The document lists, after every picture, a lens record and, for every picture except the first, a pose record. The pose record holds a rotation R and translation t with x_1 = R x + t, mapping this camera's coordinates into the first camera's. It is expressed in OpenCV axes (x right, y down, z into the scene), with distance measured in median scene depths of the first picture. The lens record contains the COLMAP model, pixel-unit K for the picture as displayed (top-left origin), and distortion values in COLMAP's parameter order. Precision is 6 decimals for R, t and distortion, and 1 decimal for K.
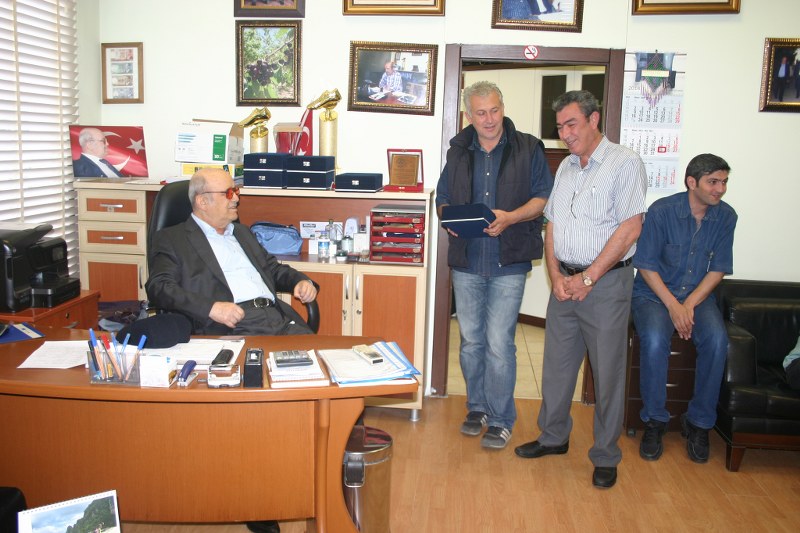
lens RADIAL K [[755.7, 0, 397.2], [0, 755.7, 270.5], [0, 0, 1]] dist [-0.083996, 0.000000]
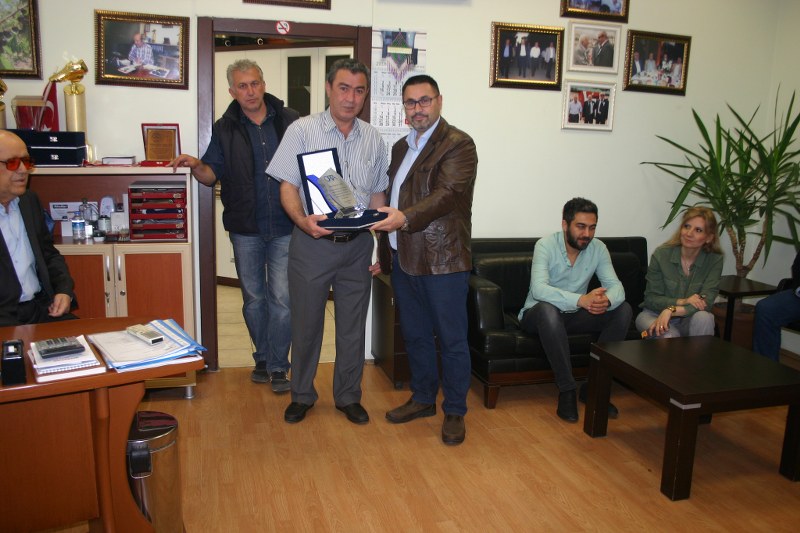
lens RADIAL K [[694.3, 0, 396.5], [0, 694.3, 271.1], [0, 0, 1]] dist [-0.139441, 0.127993]
pose [[0.937309, -0.070290, 0.341338, -0.017436], [0.058568, 0.997289, 0.044540, 0.008528], [-0.343543, -0.021757, 0.938885, 0.064575]]
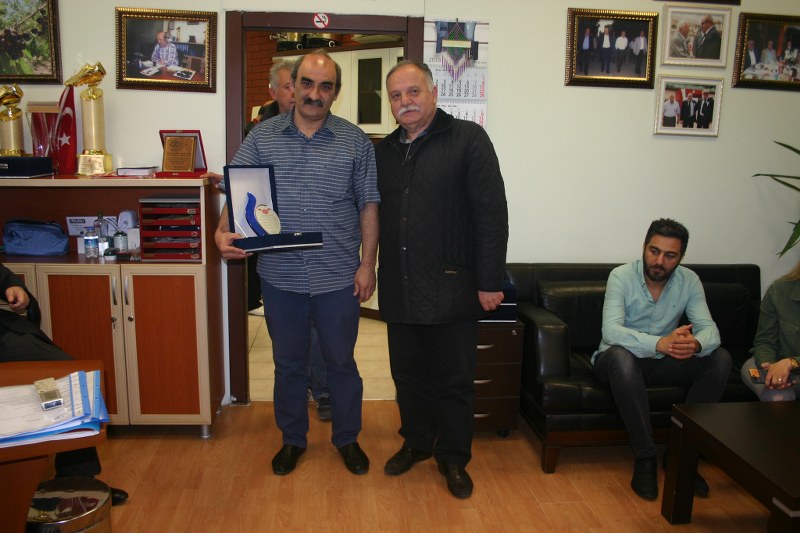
lens RADIAL K [[694.3, 0, 396.3], [0, 694.3, 269.1], [0, 0, 1]] dist [-0.139441, 0.127993]
pose [[0.982318, -0.042796, 0.182261, 0.105659], [0.039747, 0.999003, 0.020350, -0.005667], [-0.182950, -0.012746, 0.983040, 0.172826]]
